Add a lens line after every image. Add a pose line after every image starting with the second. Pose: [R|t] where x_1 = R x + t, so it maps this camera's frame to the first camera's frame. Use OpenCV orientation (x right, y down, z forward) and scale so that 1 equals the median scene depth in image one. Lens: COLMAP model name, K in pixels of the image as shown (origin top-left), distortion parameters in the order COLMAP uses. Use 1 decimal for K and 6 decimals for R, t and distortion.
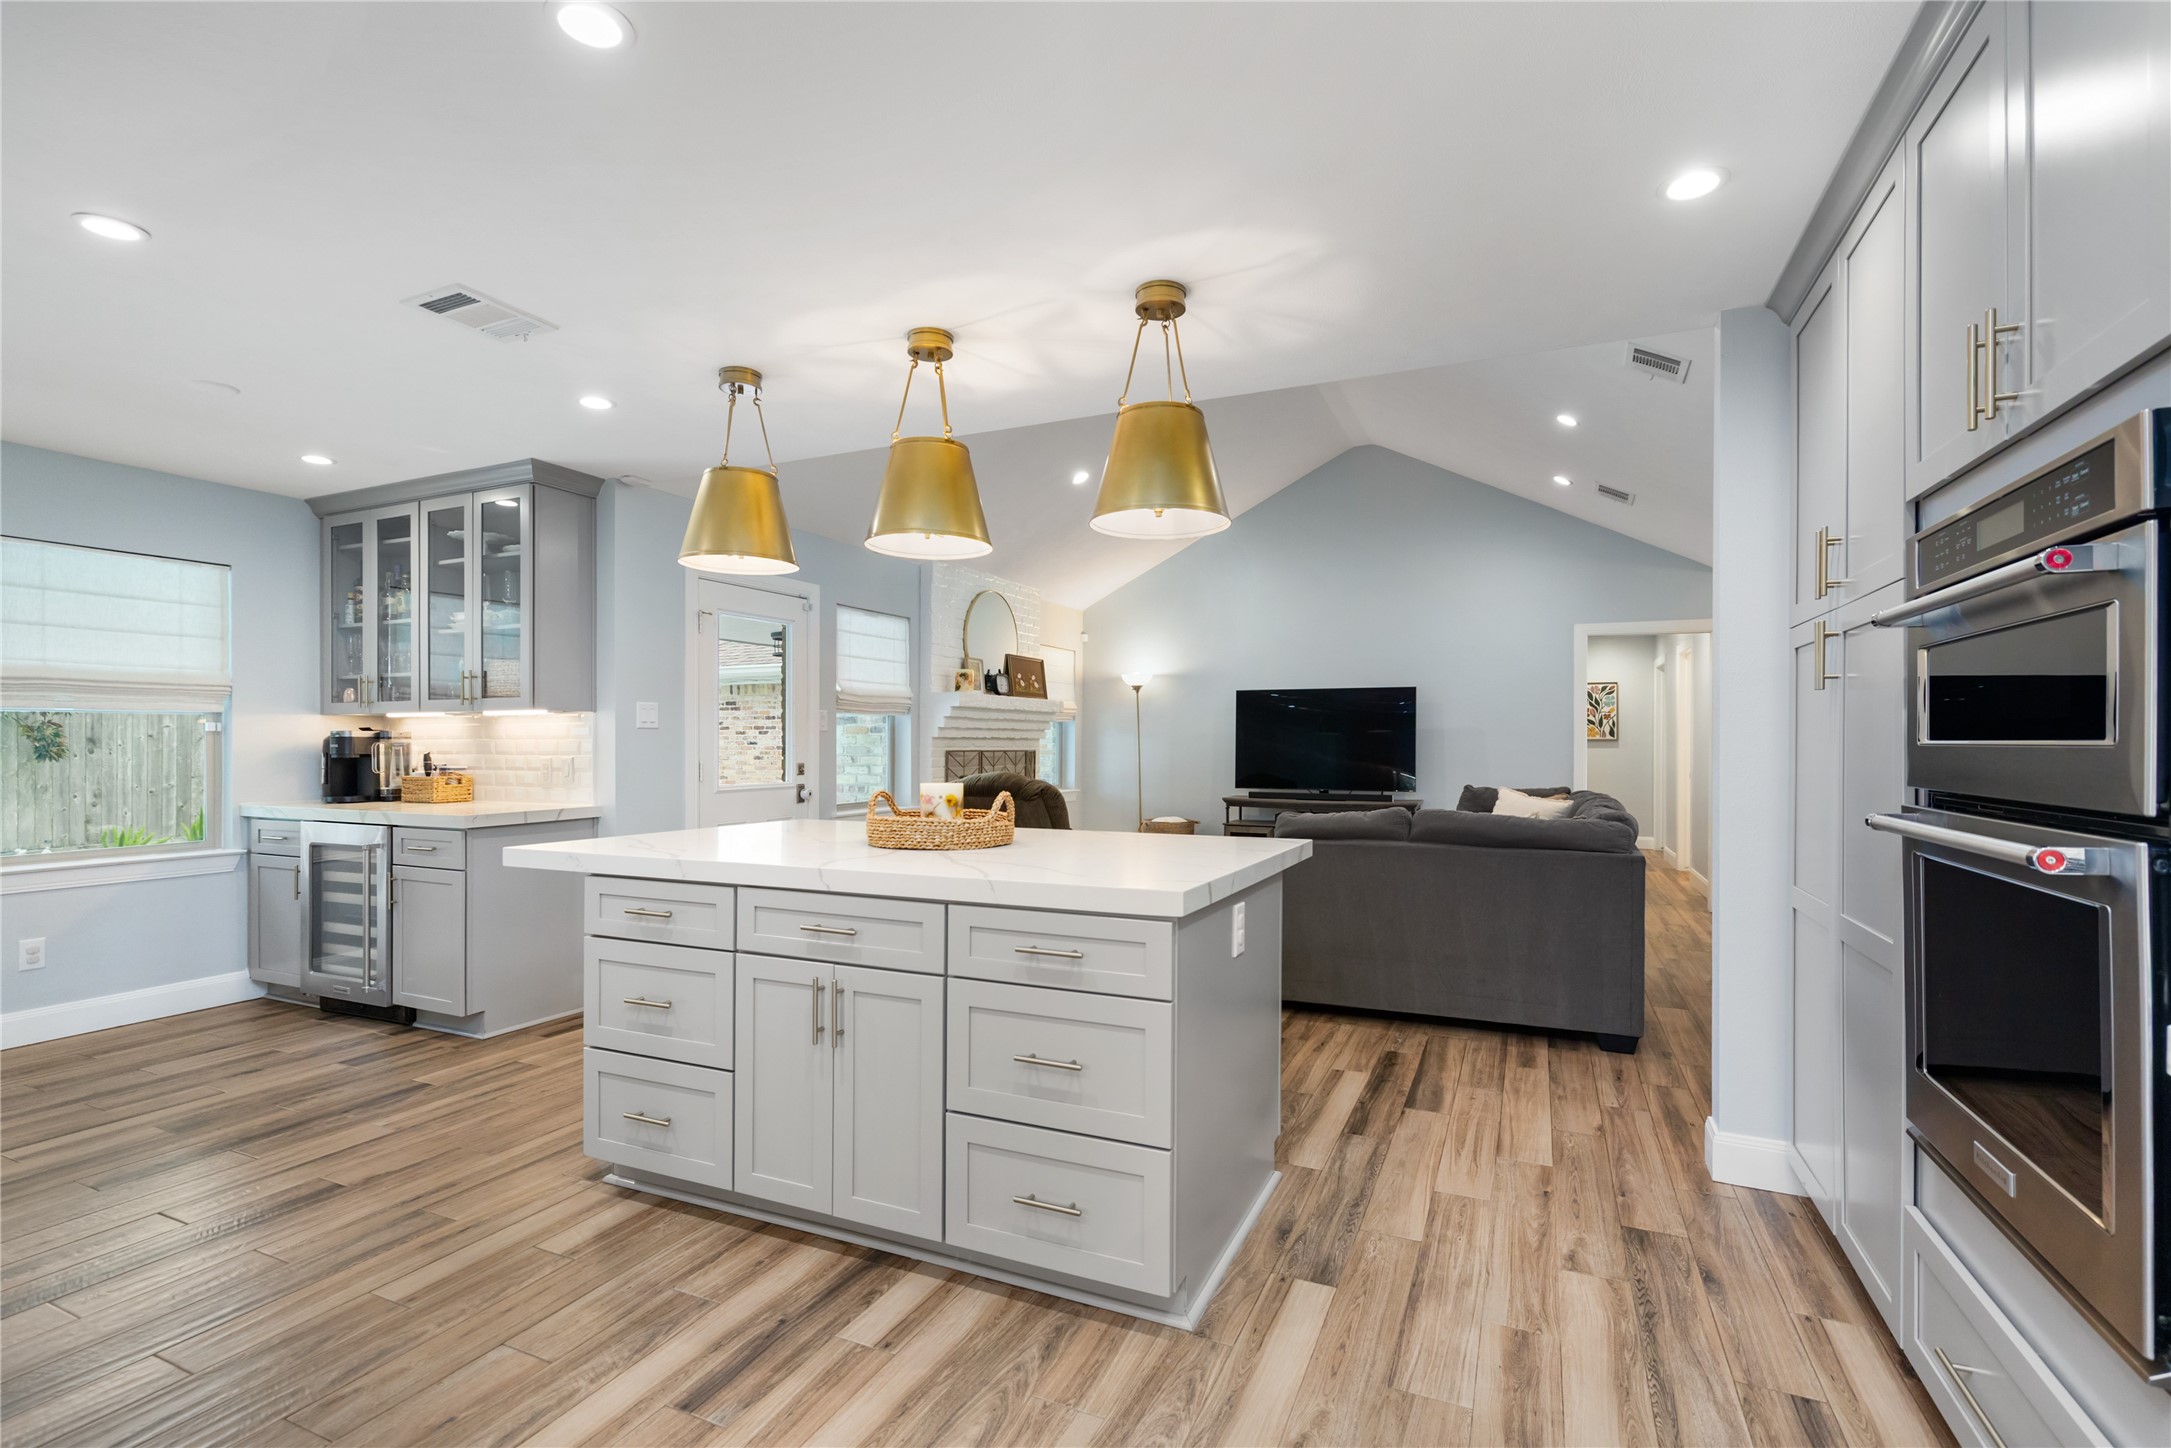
lens RADIAL K [[988.2, 0, 1094.0], [0, 988.2, 740.7], [0, 0, 1]] dist [-0.002581, 0.000256]
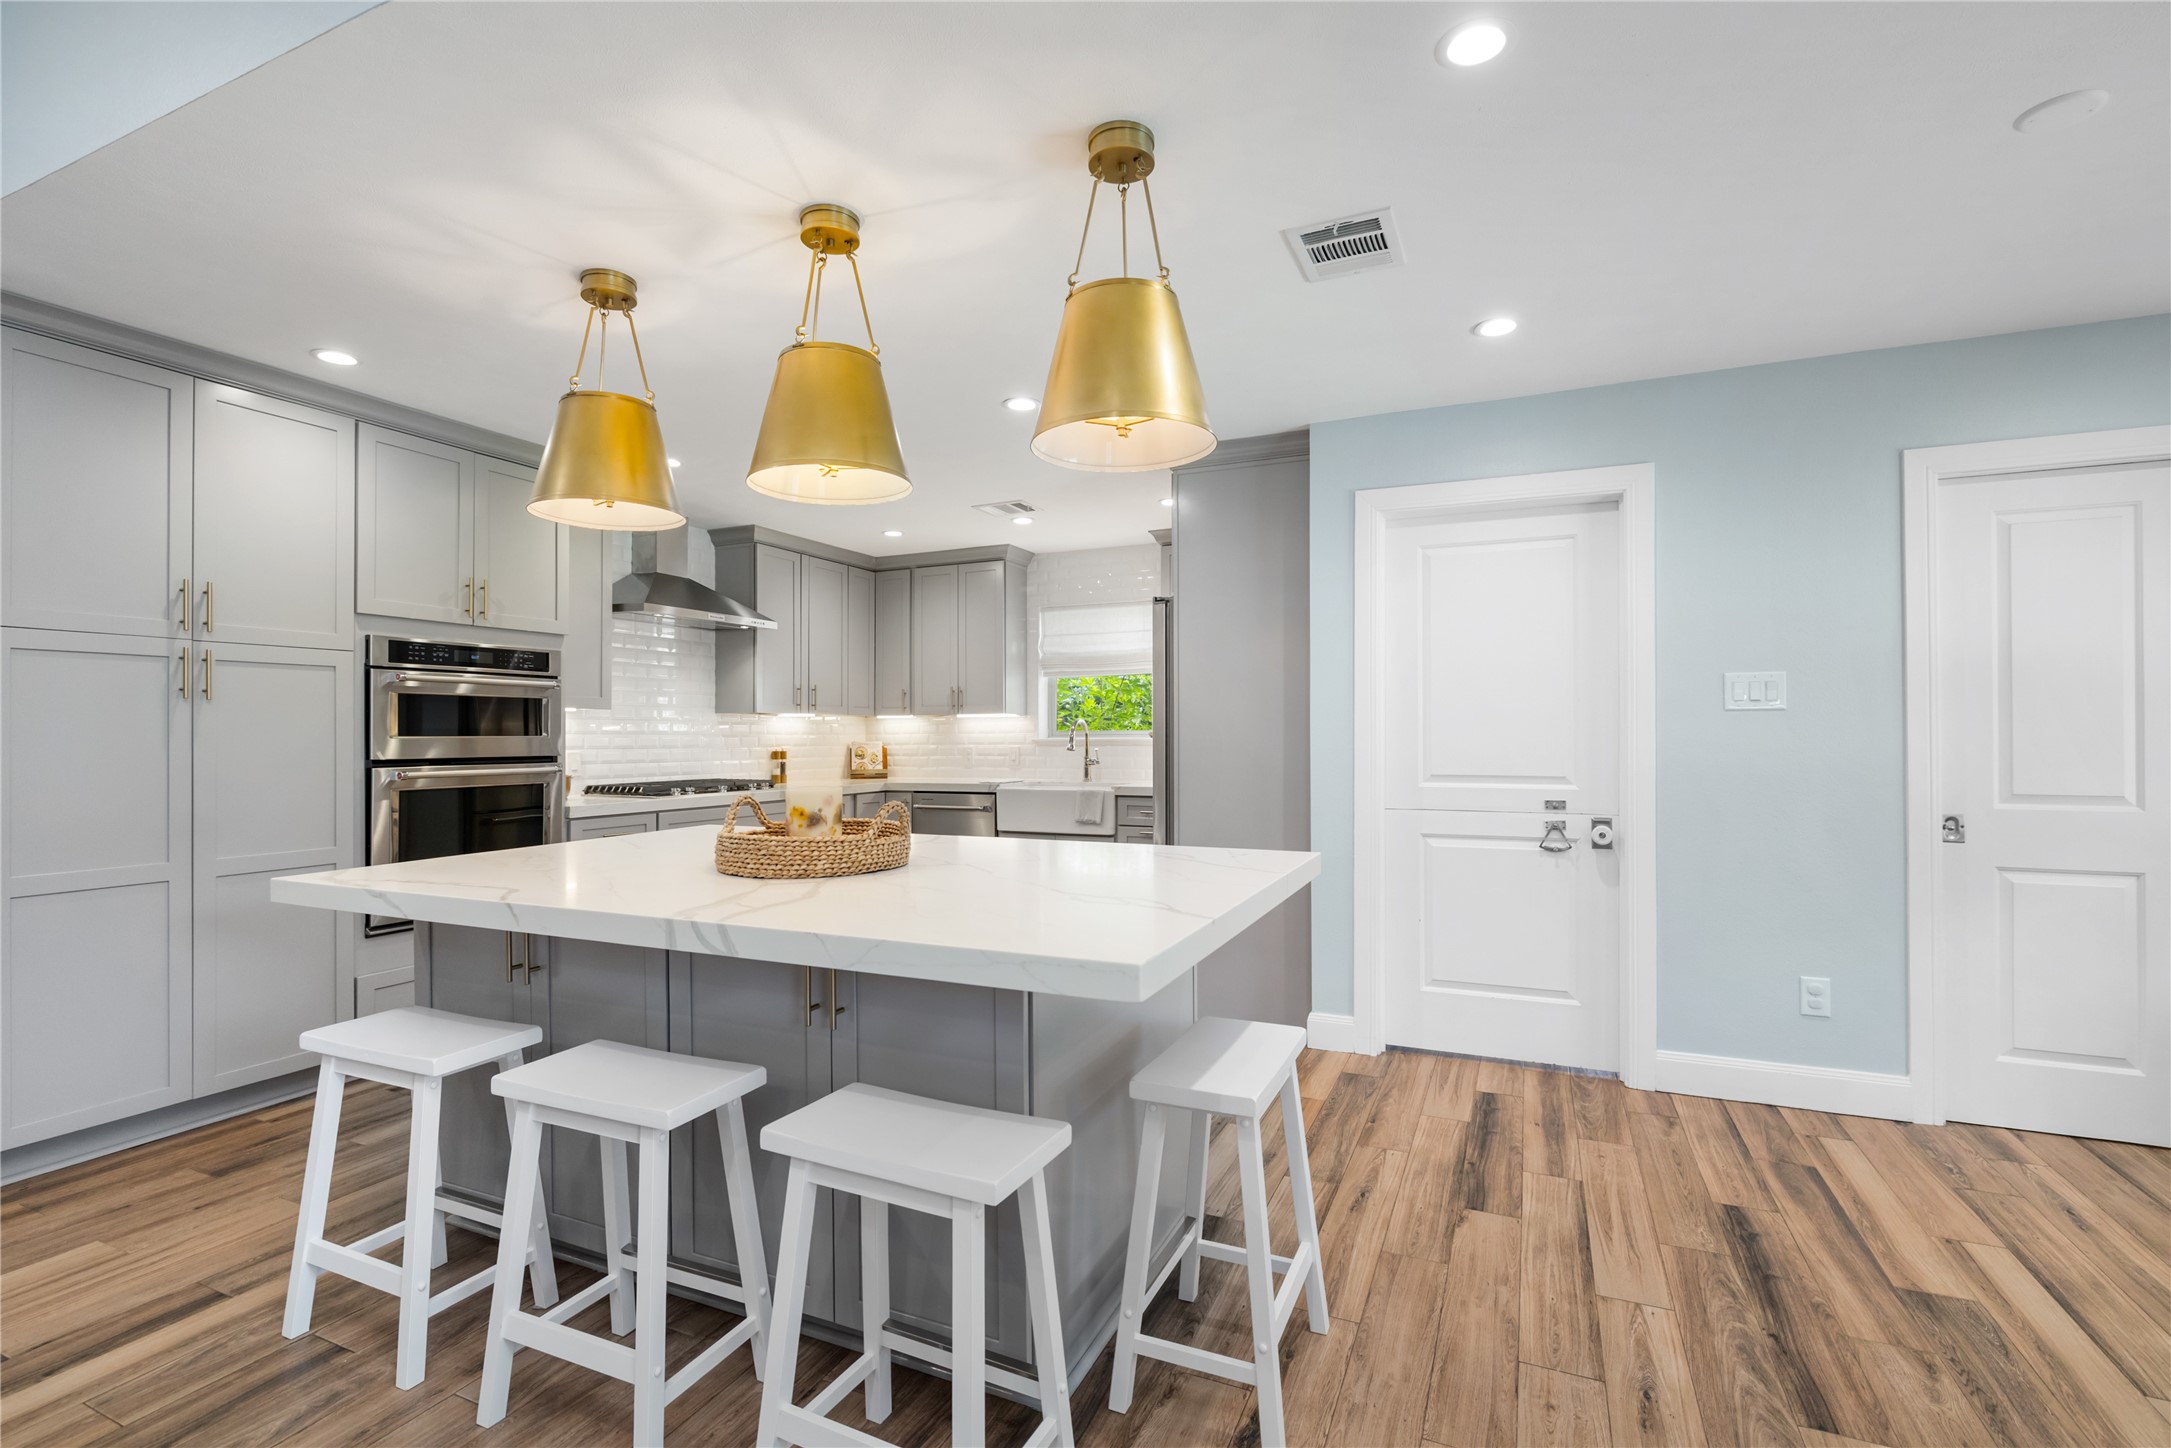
lens RADIAL K [[974.5, 0, 1088.5], [0, 974.5, 728.6], [0, 0, 1]] dist [-0.007937, -0.000273]
pose [[-0.999995, 0.002474, 0.001775, -0.227732], [0.002464, 0.999983, -0.005296, 0.000972], [-0.001788, -0.005291, -0.999984, 1.085364]]
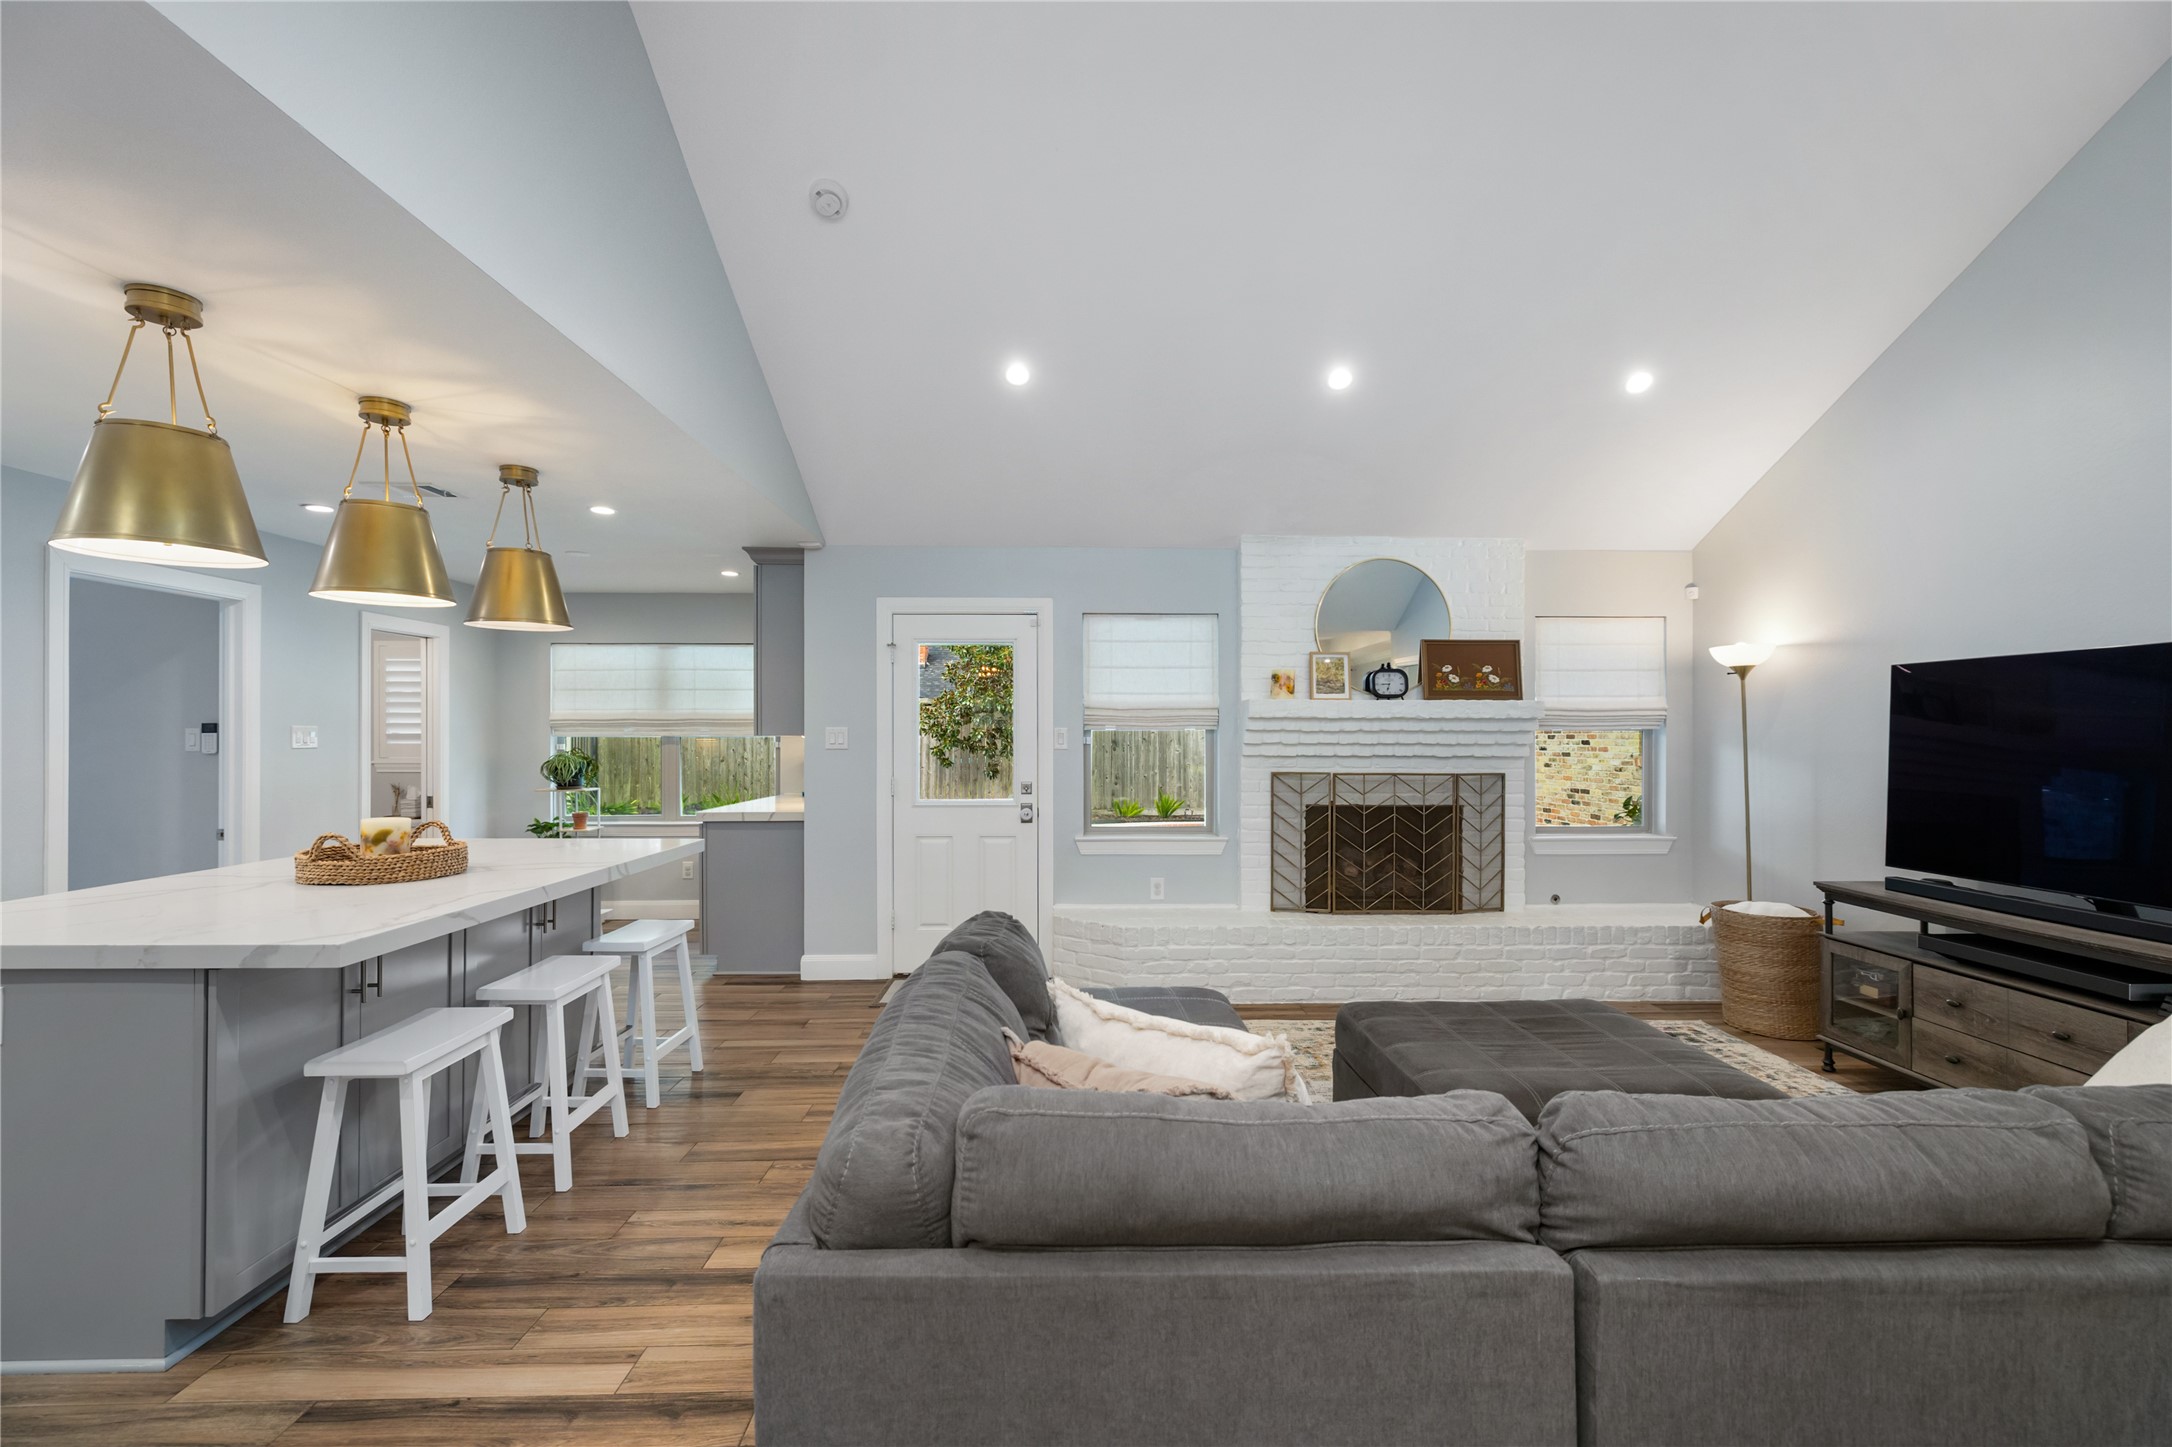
lens RADIAL K [[926.2, 0, 1091.0], [0, 926.2, 733.9], [0, 0, 1]] dist [0.003282, 0.000376]
pose [[0.435187, -0.000647, -0.900340, 0.662540], [-0.000023, 1.000000, -0.000729, -0.028888], [0.900340, 0.000338, 0.435186, 0.768333]]
